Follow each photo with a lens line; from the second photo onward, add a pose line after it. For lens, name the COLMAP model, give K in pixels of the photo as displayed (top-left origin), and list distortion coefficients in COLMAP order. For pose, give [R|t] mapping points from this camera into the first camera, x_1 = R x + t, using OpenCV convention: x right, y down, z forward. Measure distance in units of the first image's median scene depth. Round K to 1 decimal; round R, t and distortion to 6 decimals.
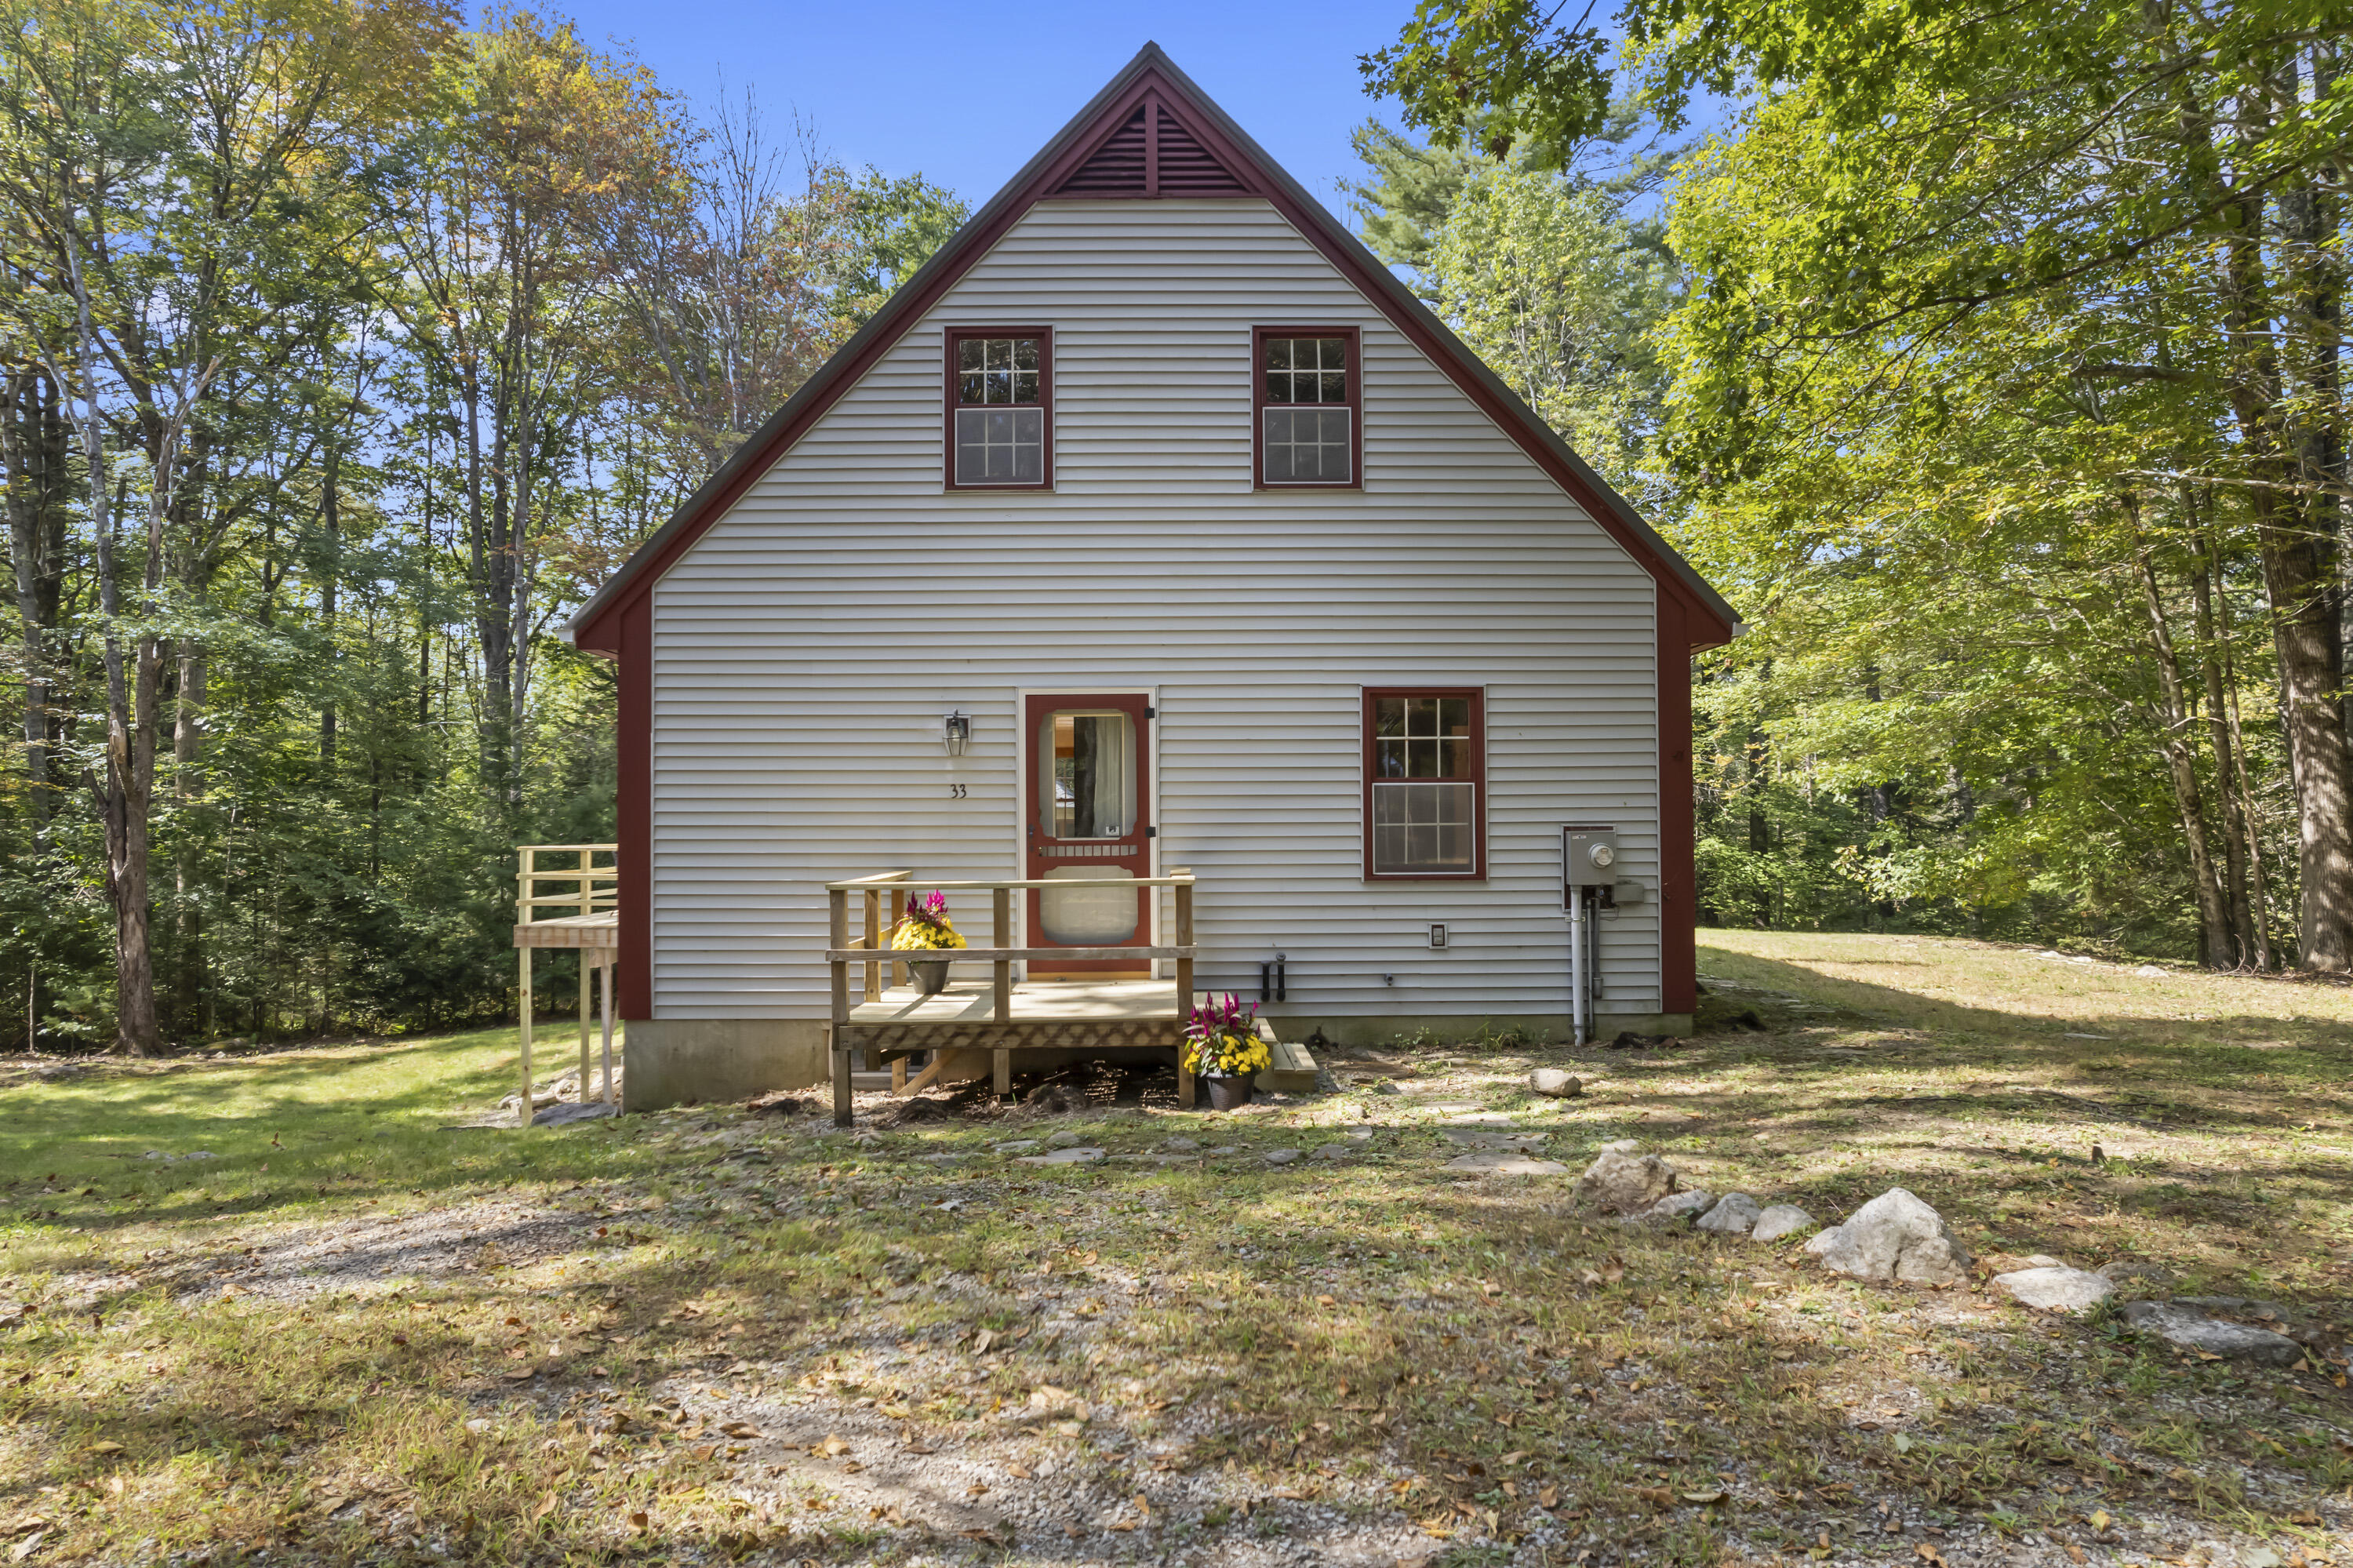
lens RADIAL K [[1498.7, 0, 1184.8], [0, 1498.7, 785.7], [0, 0, 1]] dist [-0.067422, 0.050811]
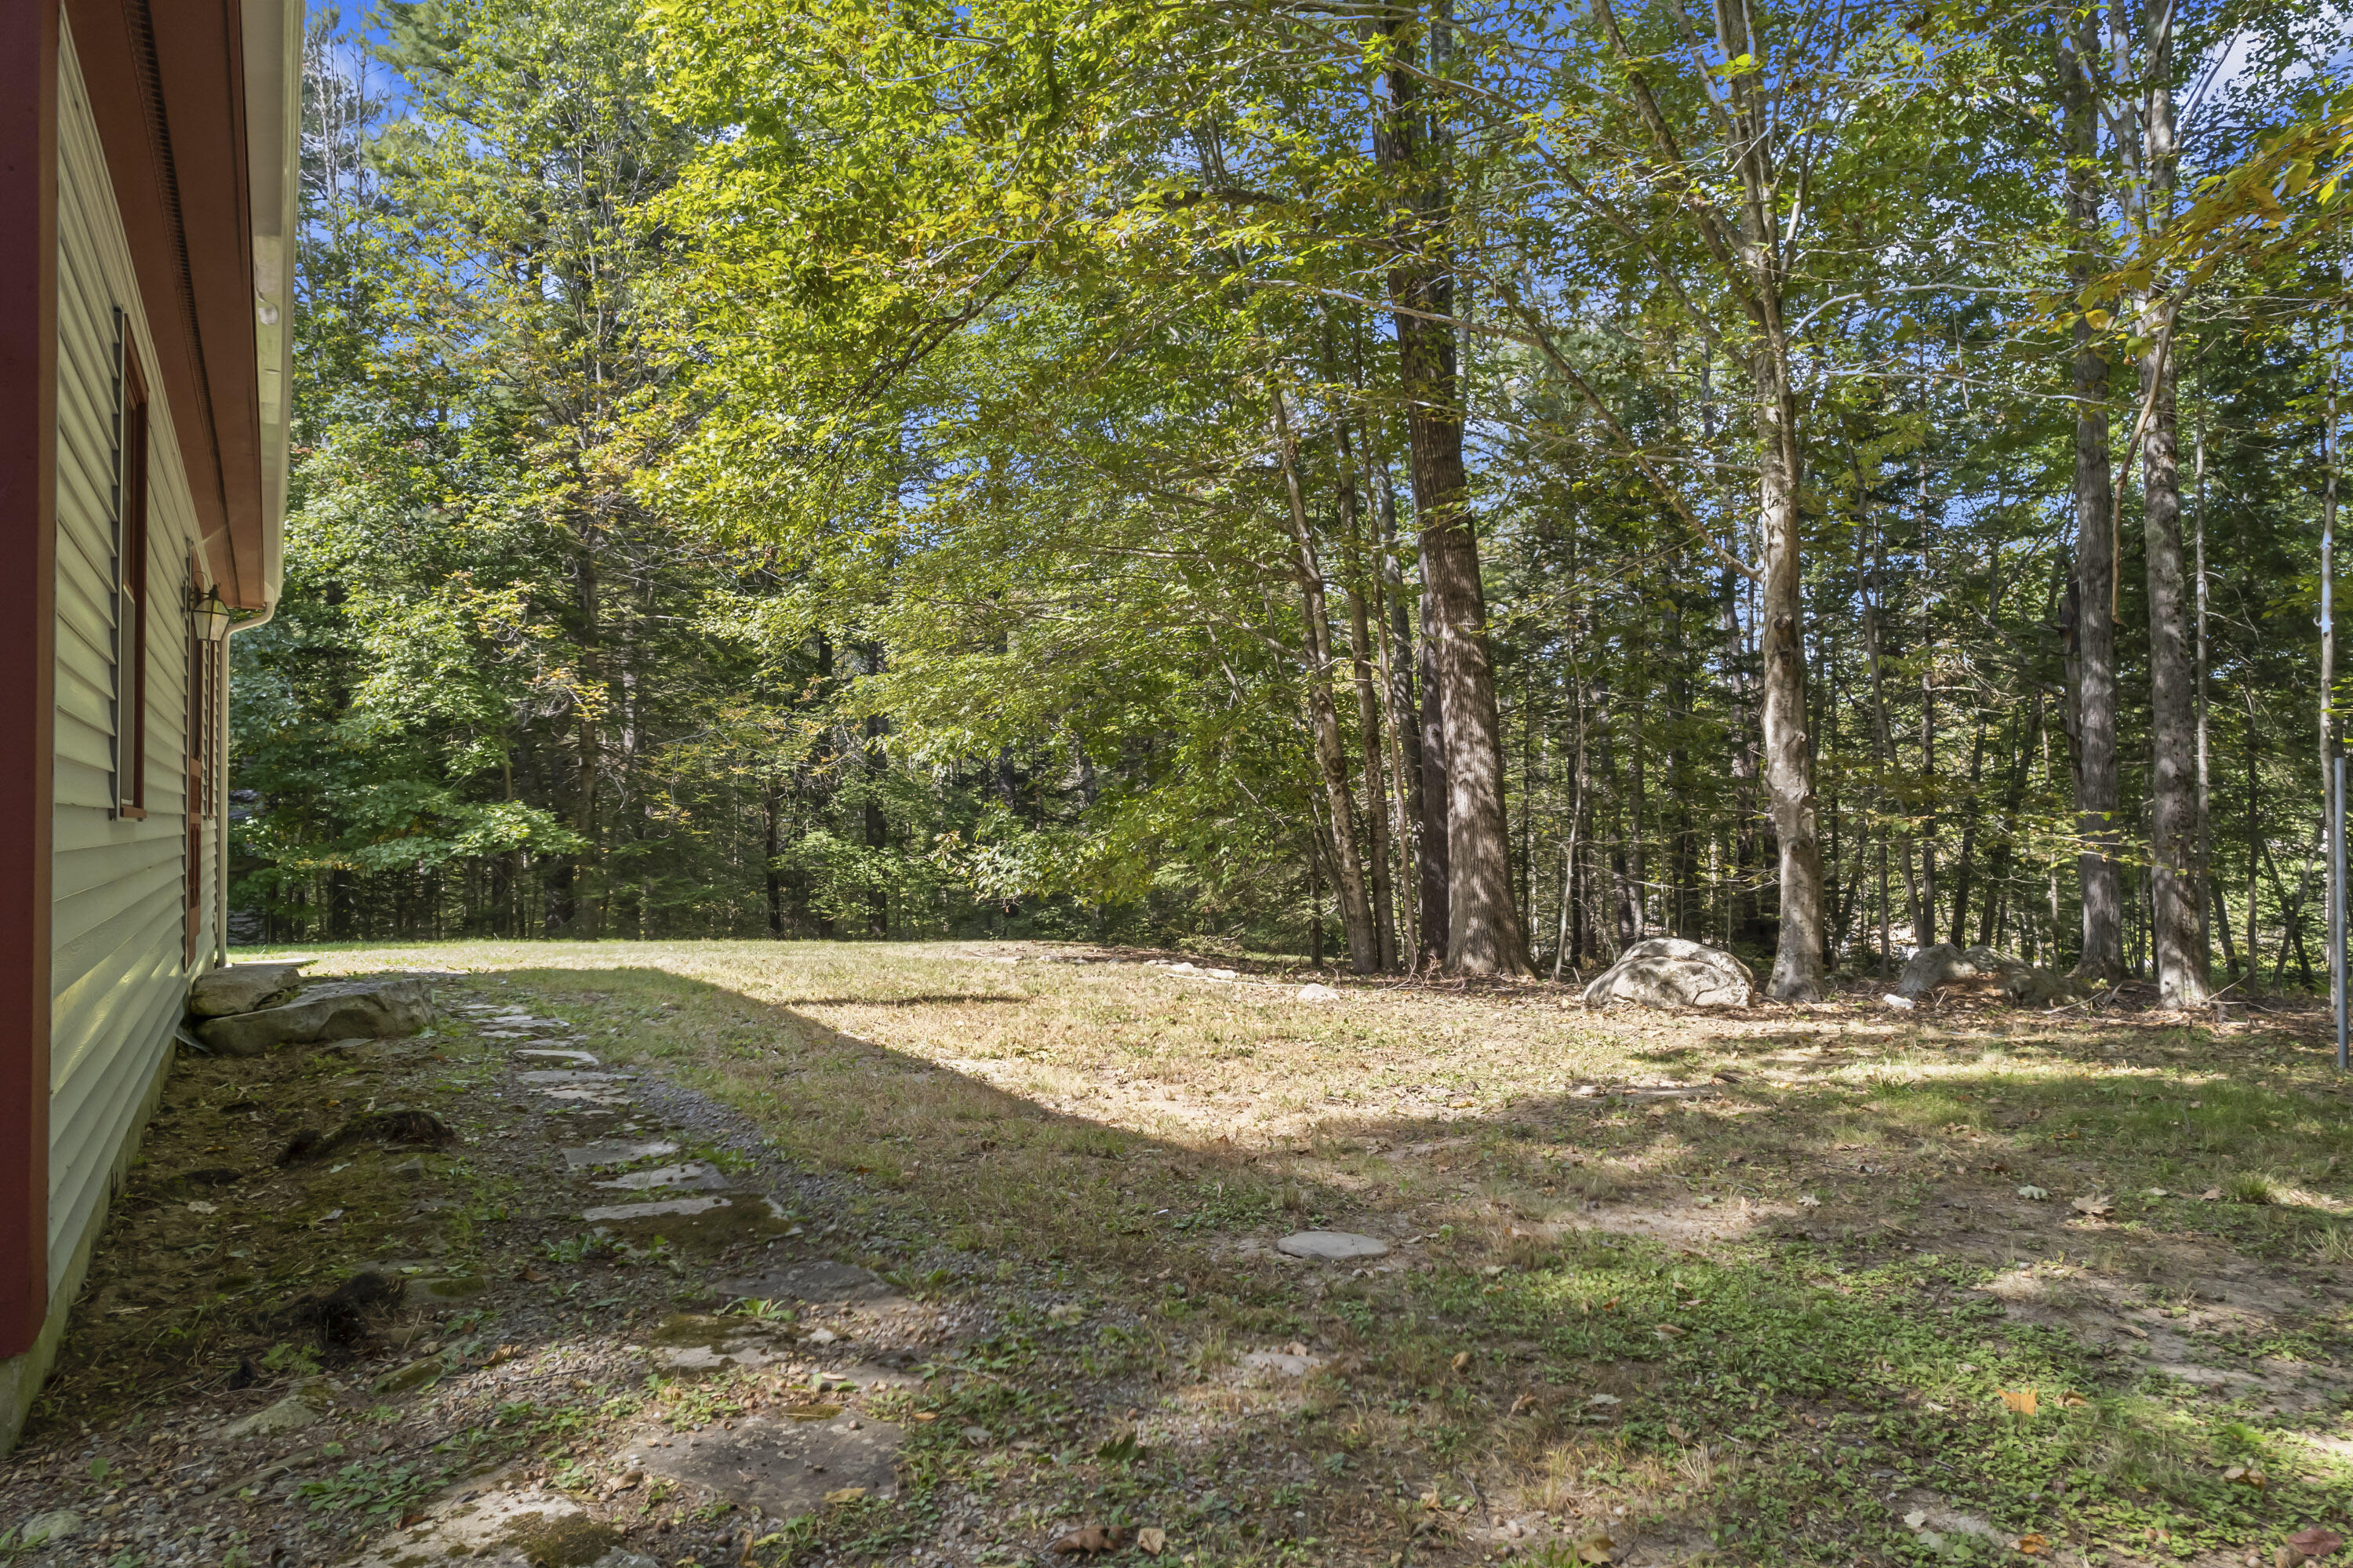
lens RADIAL K [[1498.7, 0, 1180.6], [0, 1498.7, 794.7], [0, 0, 1]] dist [-0.067422, 0.050811]
pose [[0.854958, 0.008637, 0.518625, 0.133999], [-0.010264, 0.999947, 0.000267, 0.018648], [-0.518595, -0.005552, 0.855002, 0.245721]]
